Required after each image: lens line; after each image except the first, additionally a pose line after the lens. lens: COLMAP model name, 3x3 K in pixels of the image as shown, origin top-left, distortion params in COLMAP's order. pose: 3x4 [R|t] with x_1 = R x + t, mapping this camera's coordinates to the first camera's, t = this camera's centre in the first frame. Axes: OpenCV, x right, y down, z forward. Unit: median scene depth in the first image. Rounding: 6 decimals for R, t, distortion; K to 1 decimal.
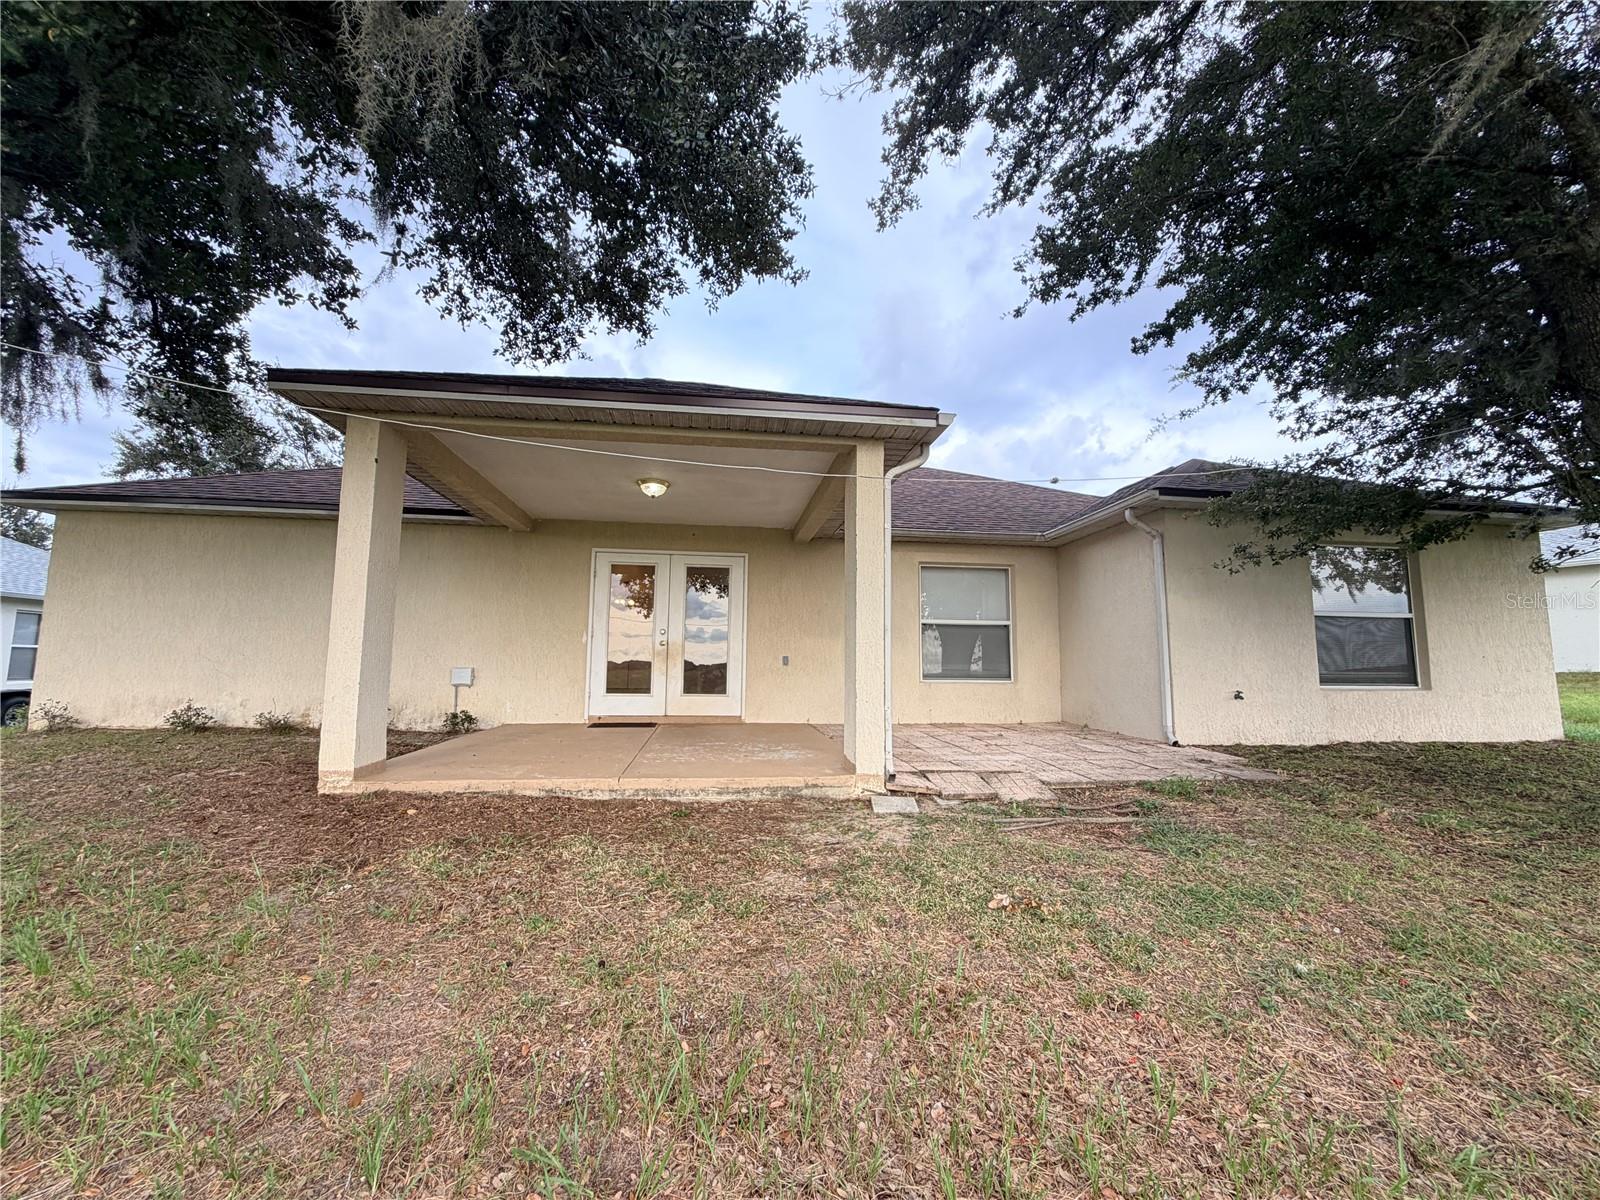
lens RADIAL K [[636.9, 0, 794.6], [0, 636.9, 599.3], [0, 0, 1]] dist [-0.000750, 0.000139]
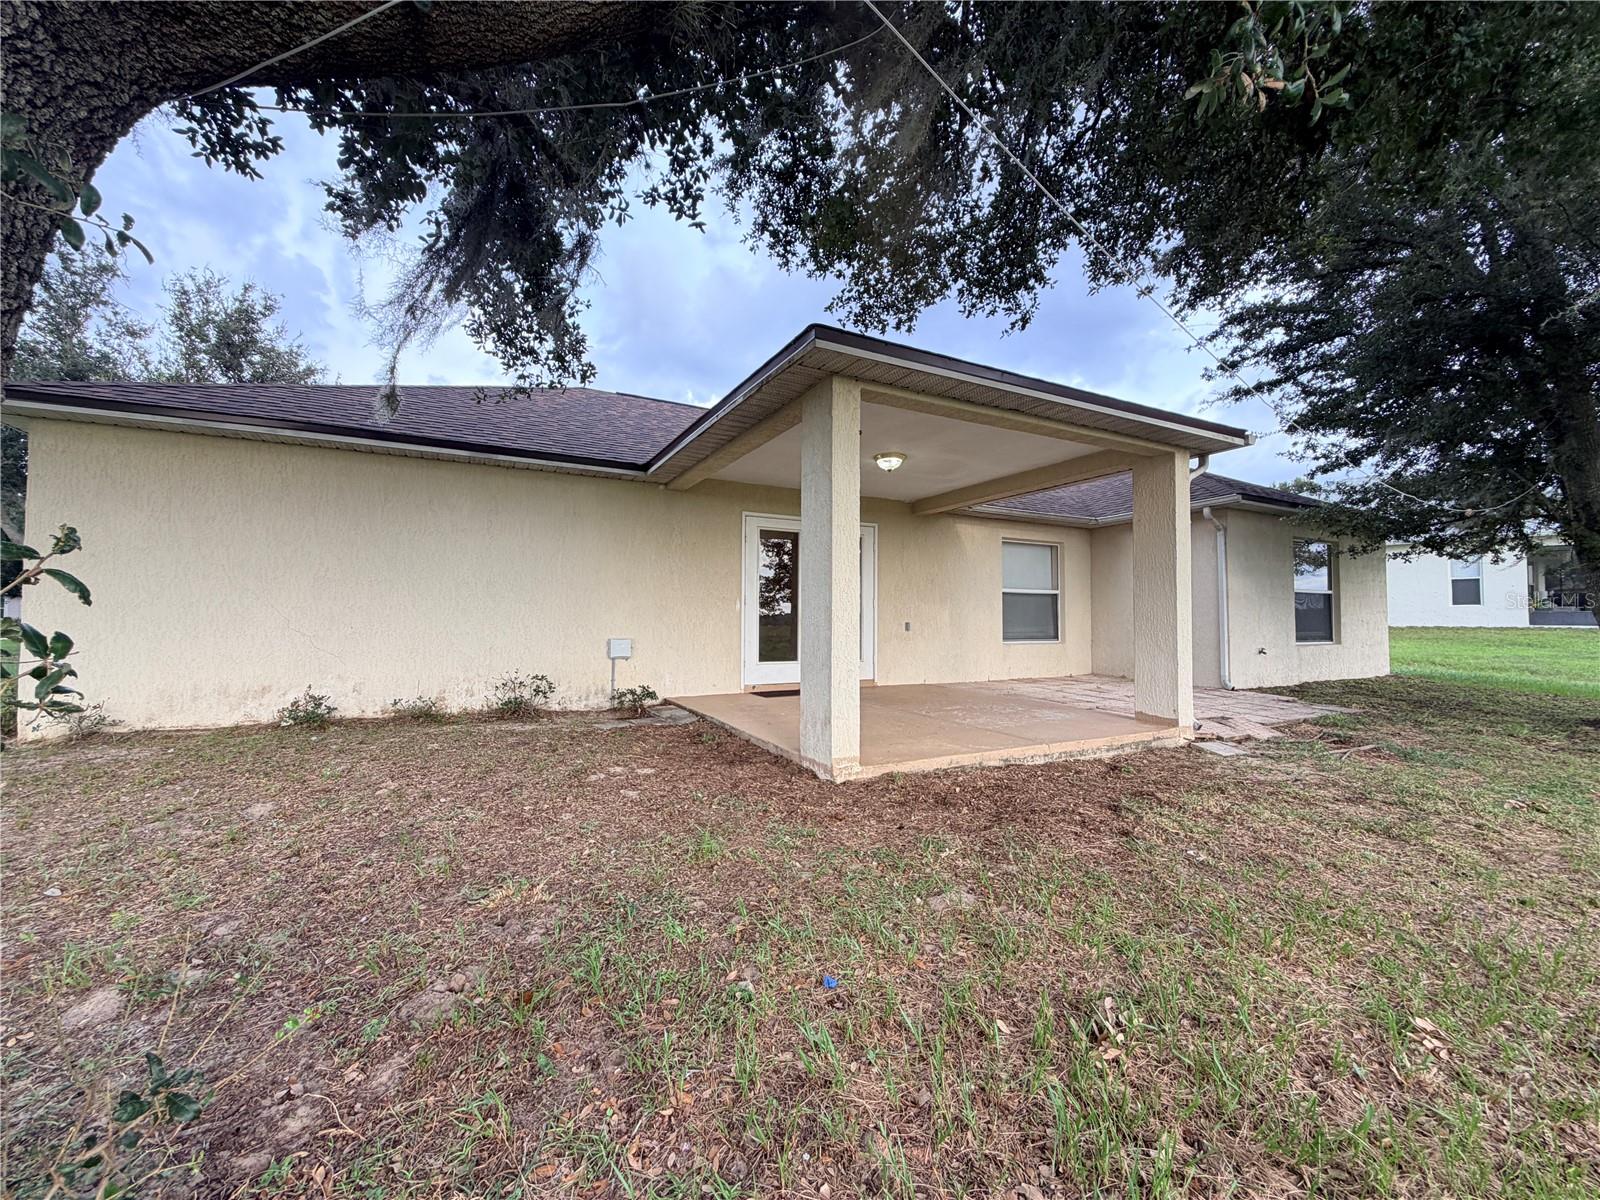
lens RADIAL K [[636.9, 0, 794.6], [0, 636.9, 599.3], [0, 0, 1]] dist [-0.000750, 0.000139]
pose [[0.939655, 0.005104, 0.342086, -0.655459], [-0.031186, 0.997004, 0.070788, -0.022145], [-0.340699, -0.077184, 0.936999, 0.077742]]
